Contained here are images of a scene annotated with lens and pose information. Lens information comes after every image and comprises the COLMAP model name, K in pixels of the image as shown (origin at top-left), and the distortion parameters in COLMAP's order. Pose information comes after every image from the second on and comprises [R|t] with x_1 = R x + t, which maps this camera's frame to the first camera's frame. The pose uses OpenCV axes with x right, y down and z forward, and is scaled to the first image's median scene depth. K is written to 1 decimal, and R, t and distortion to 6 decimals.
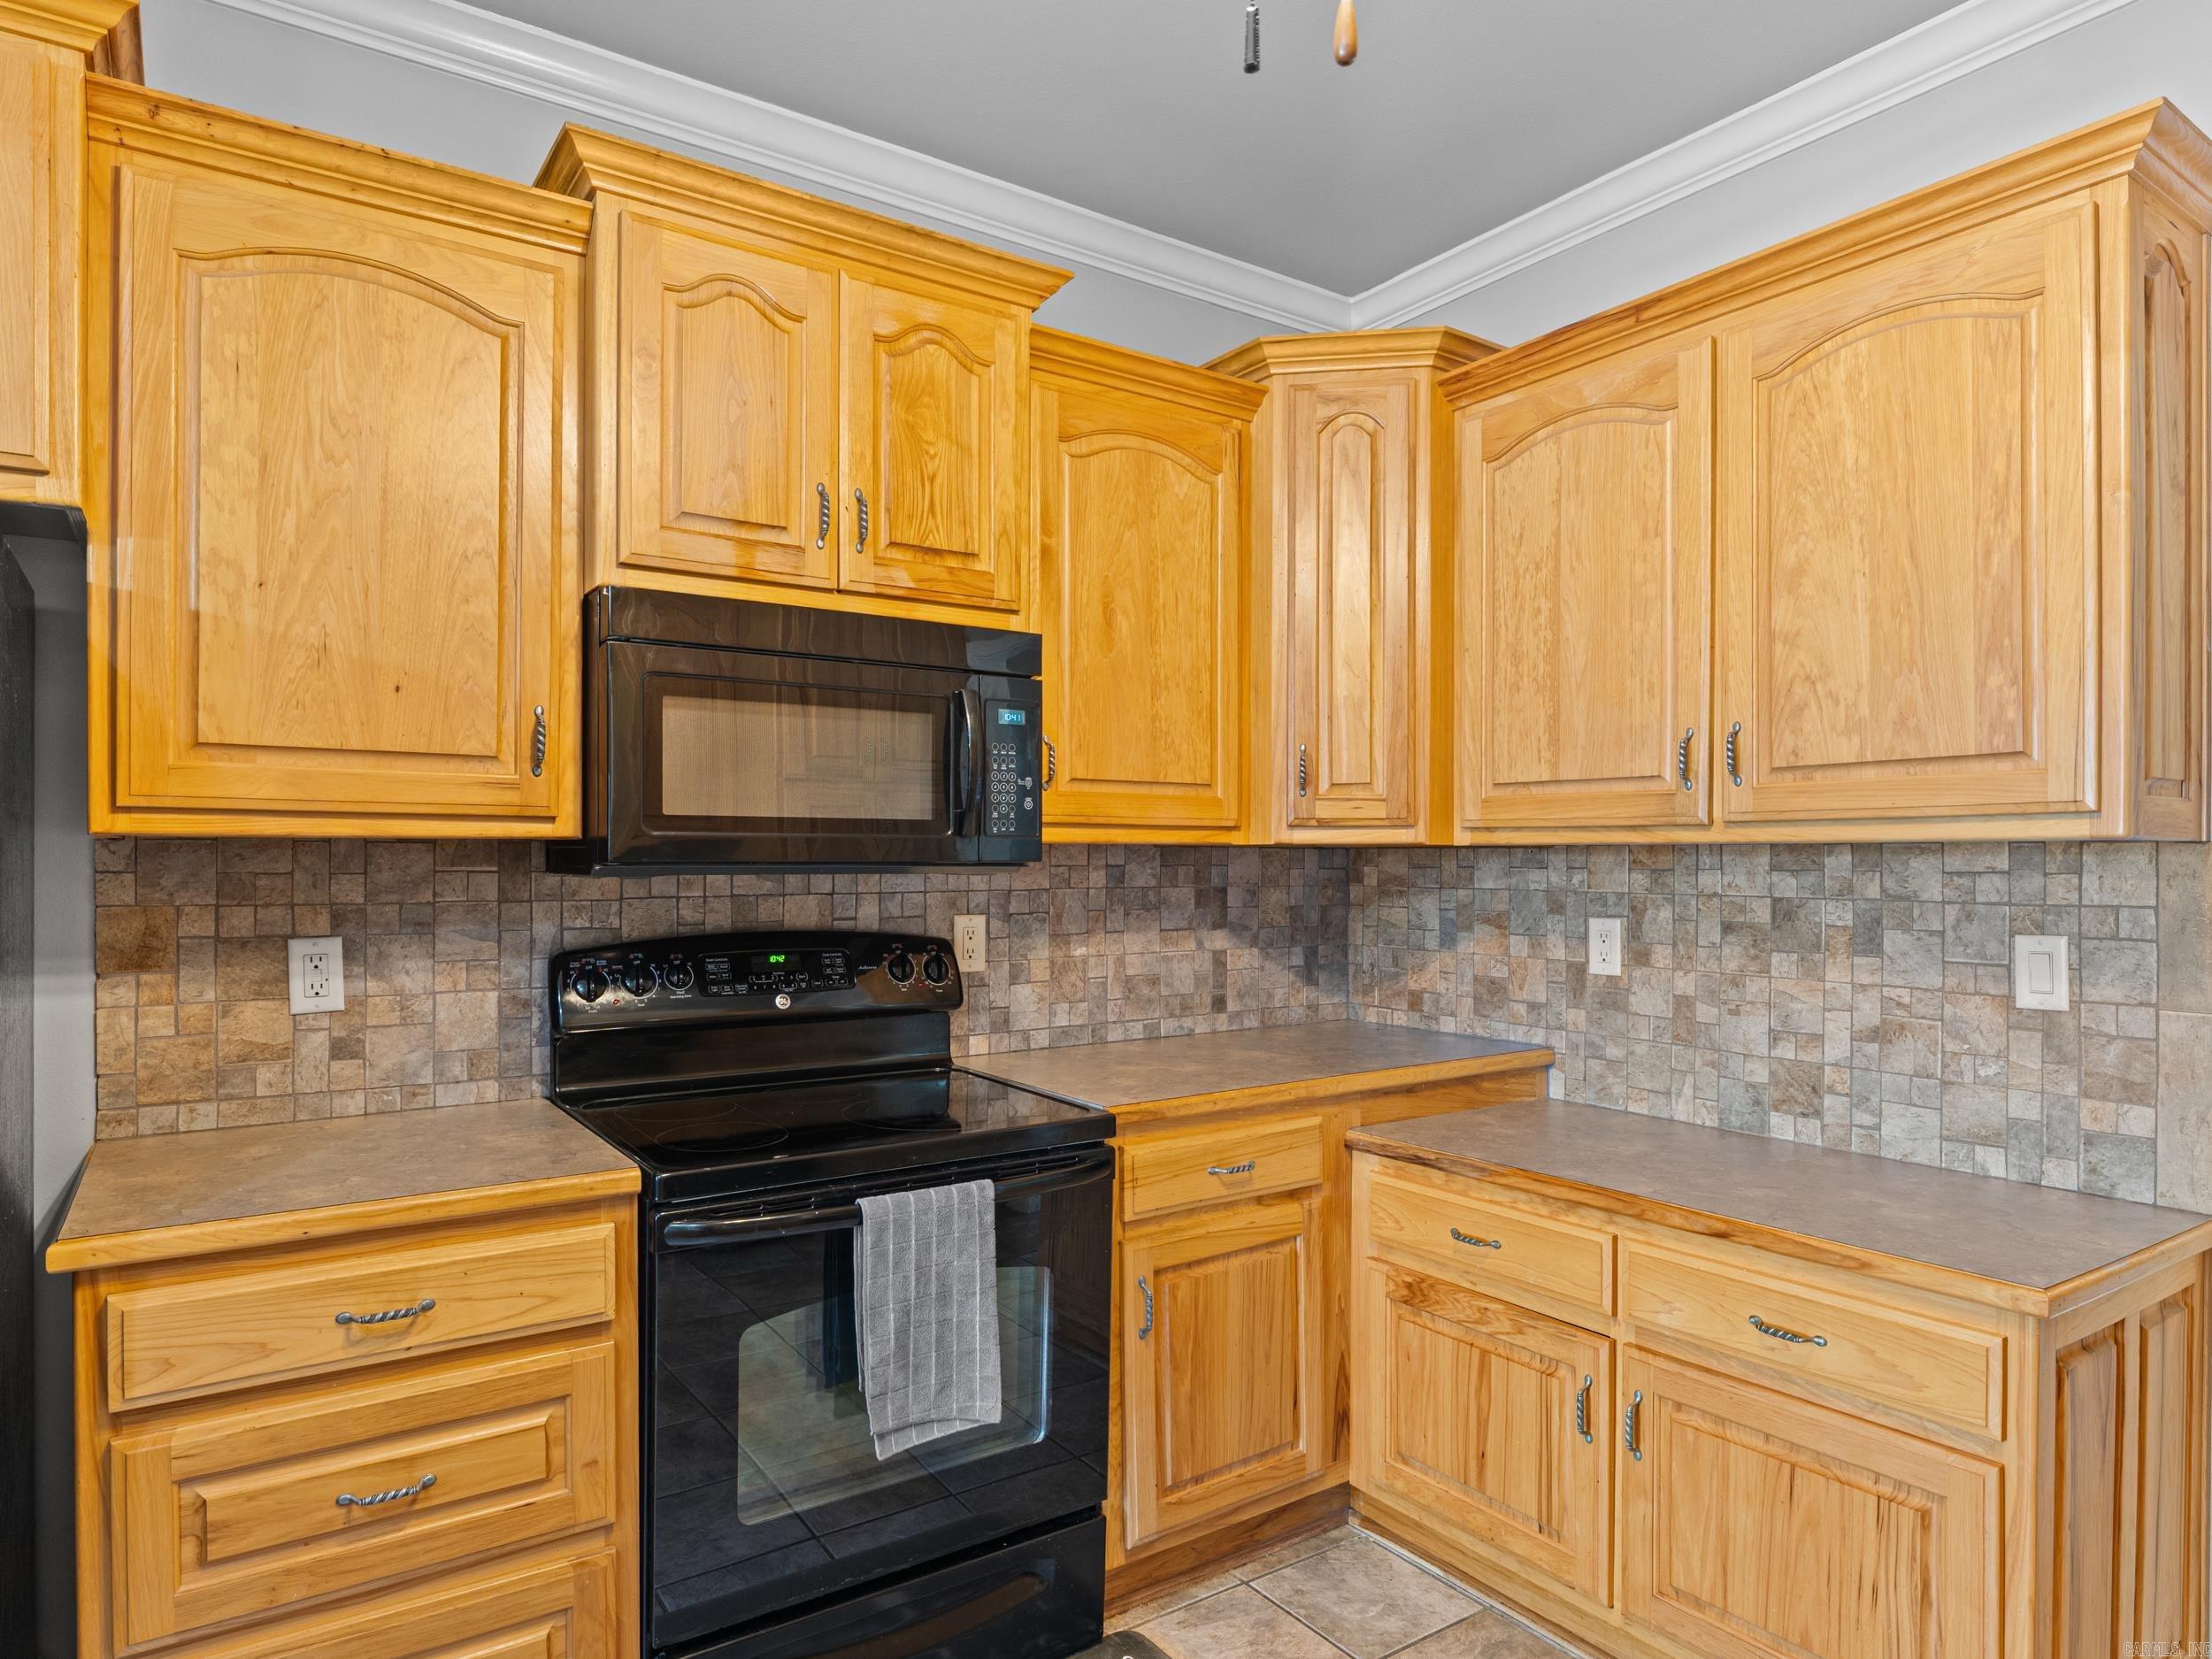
lens RADIAL K [[1317.9, 0, 1123.4], [0, 1317.9, 861.1], [0, 0, 1]] dist [-0.001136, -0.000234]
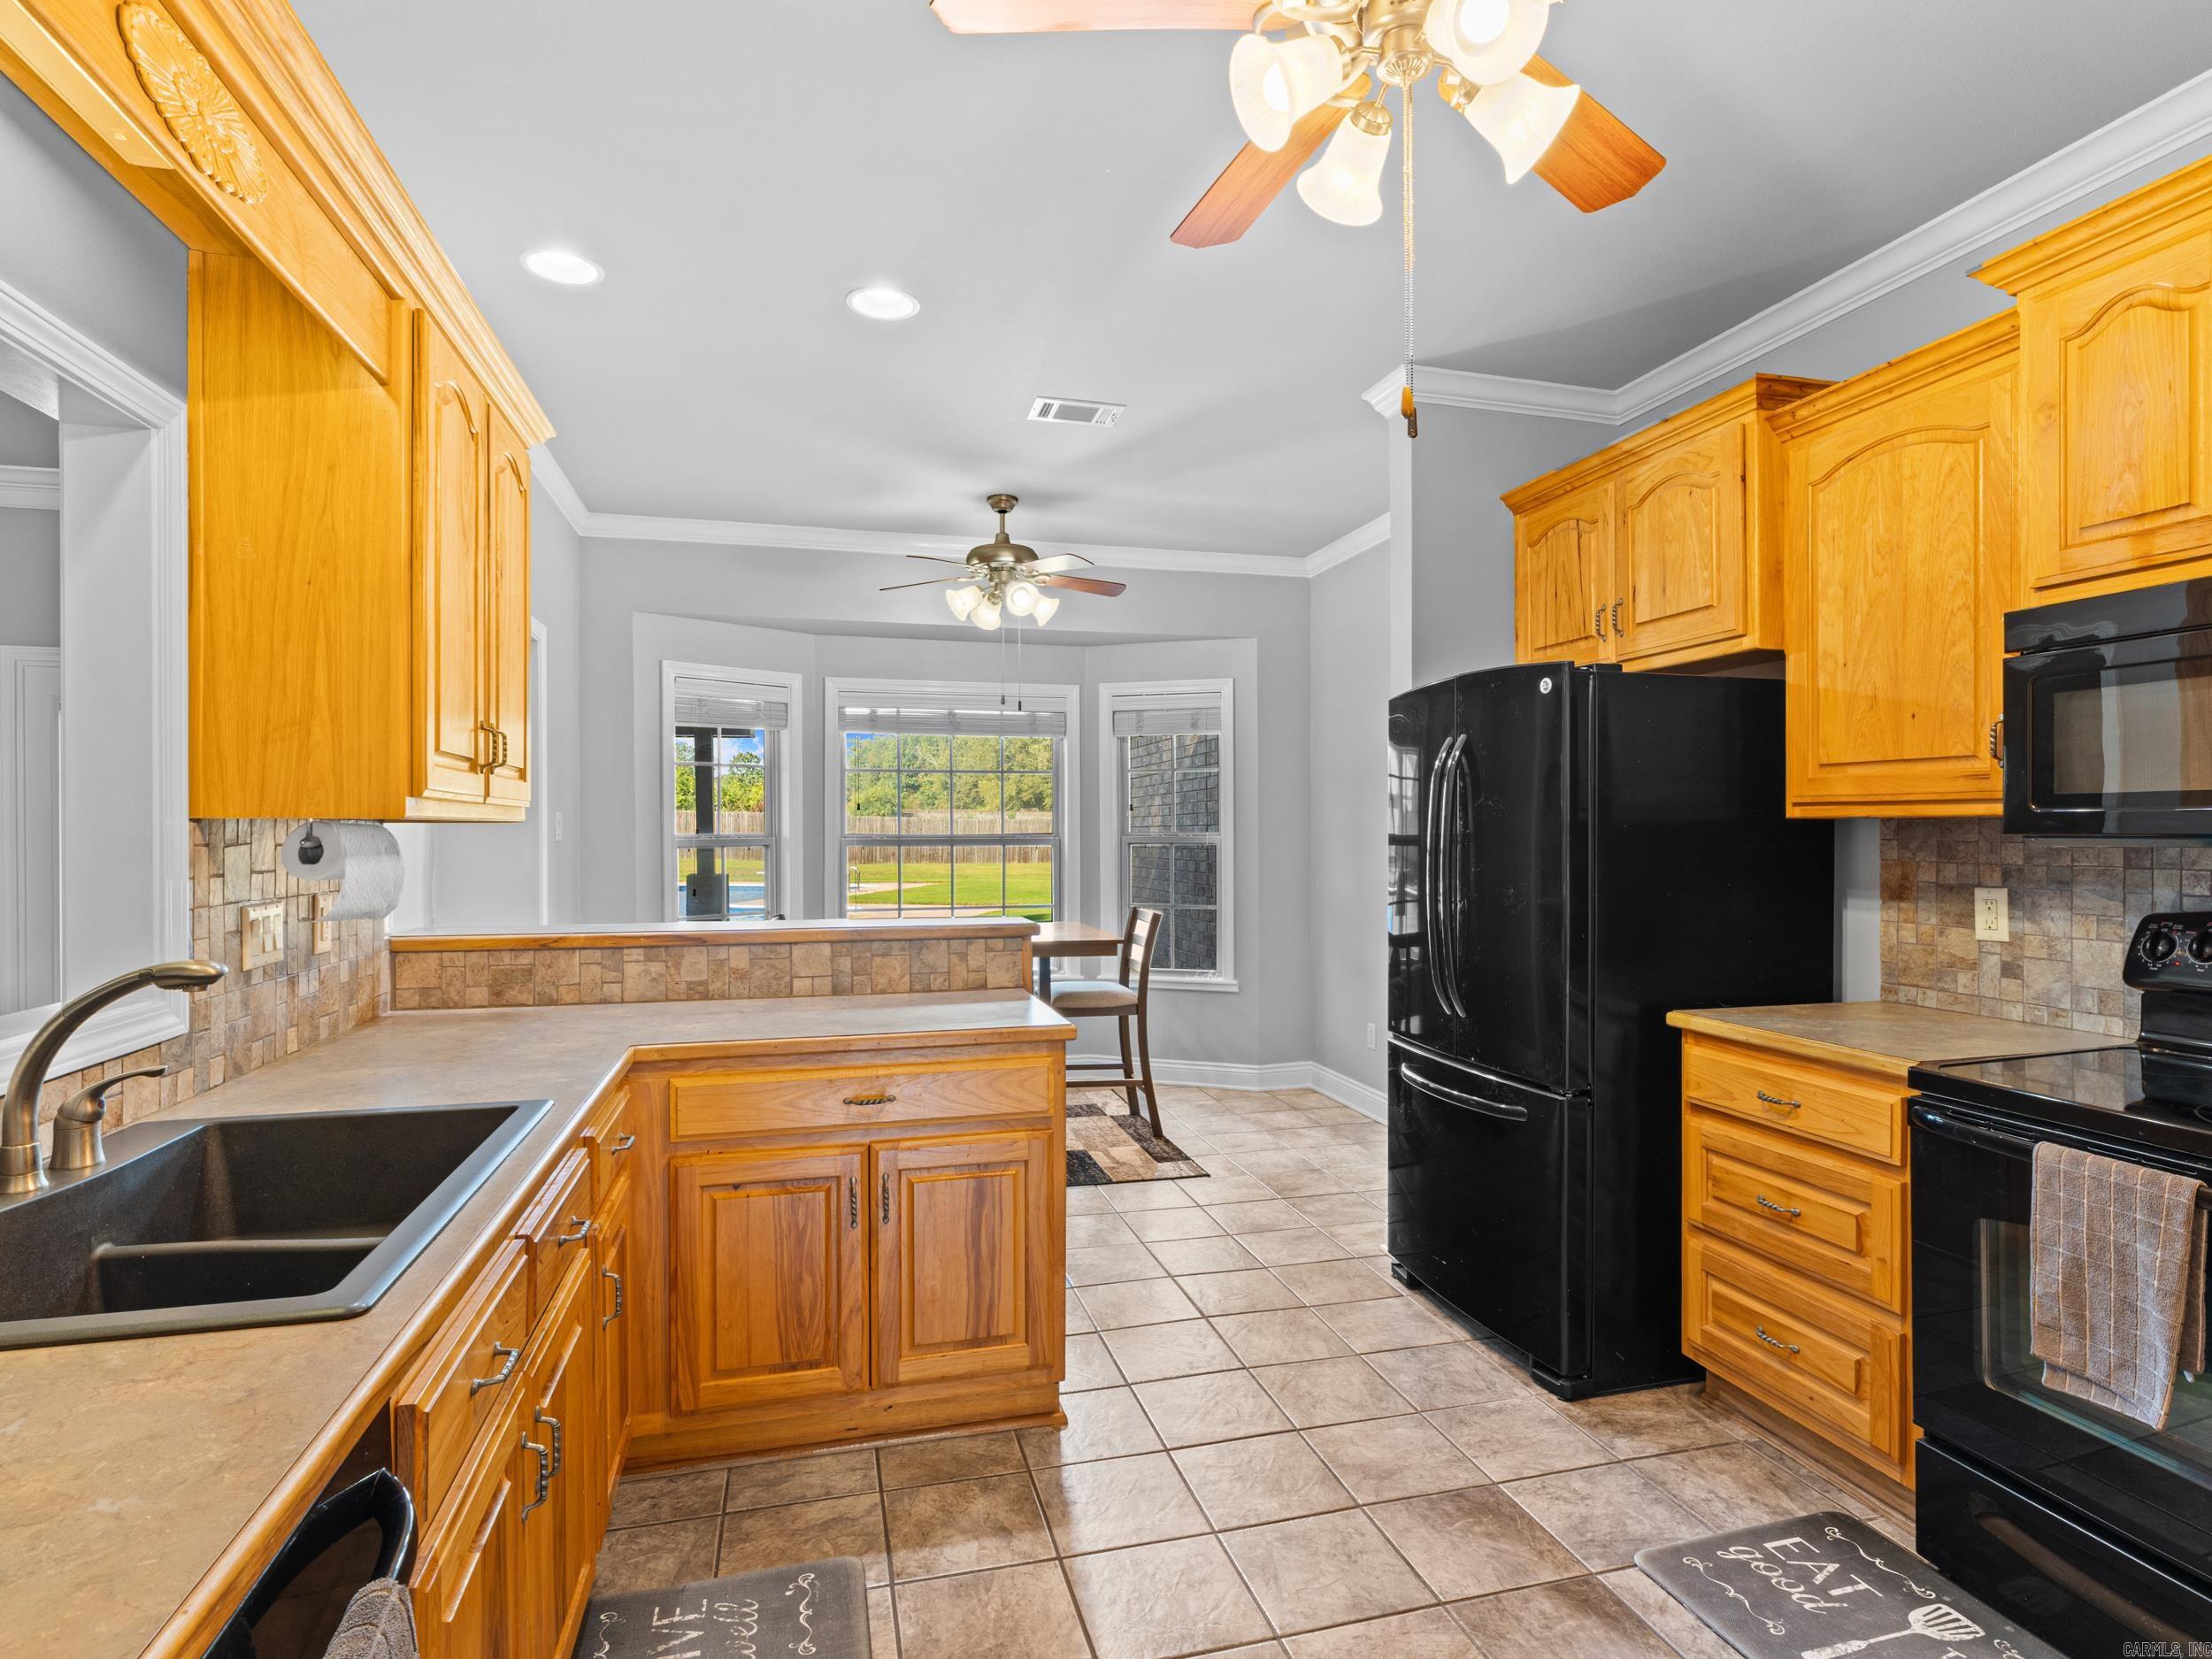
lens RADIAL K [[1142.3, 0, 1102.5], [0, 1142.3, 837.0], [0, 0, 1]] dist [-0.010559, 0.001537]
pose [[-0.335927, 0.005266, -0.941873, 0.835741], [-0.001591, 0.999980, 0.006159, -0.001795], [0.941887, 0.003568, -0.335912, 0.507874]]
